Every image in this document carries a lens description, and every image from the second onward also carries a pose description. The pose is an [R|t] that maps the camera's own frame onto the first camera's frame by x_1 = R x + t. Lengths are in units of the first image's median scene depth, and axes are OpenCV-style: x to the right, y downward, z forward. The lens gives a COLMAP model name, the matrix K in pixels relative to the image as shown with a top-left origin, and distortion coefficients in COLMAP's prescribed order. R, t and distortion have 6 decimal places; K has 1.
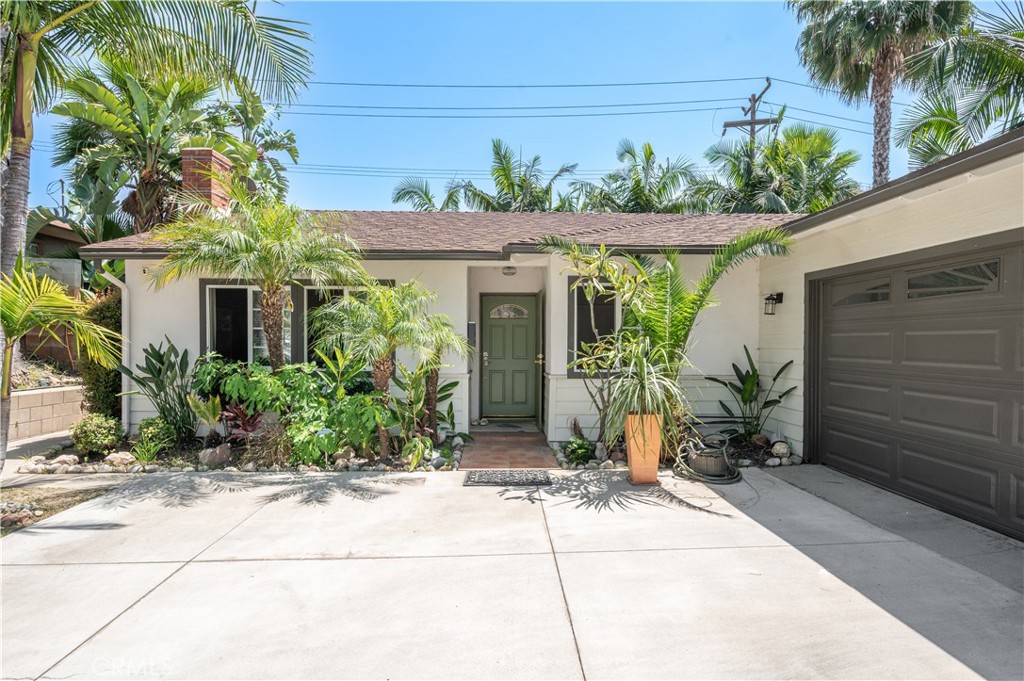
lens RADIAL K [[537.2, 0, 512.0], [0, 537.2, 340.5], [0, 0, 1]] dist [-0.003440, -0.001522]
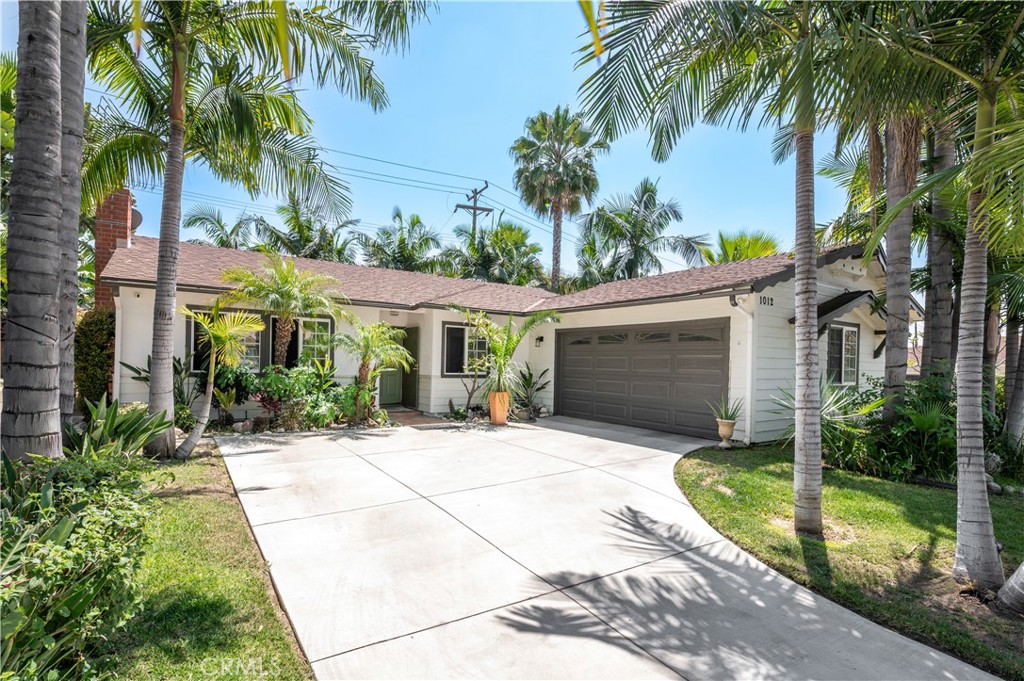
lens RADIAL K [[445.8, 0, 512.0], [0, 445.8, 340.5], [0, 0, 1]] dist [-0.002688, -0.000772]
pose [[0.852111, 0.040197, 0.521816, -0.158716], [-0.019977, 0.998818, -0.044320, 0.001843], [-0.522980, 0.027341, 0.851906, -0.132089]]
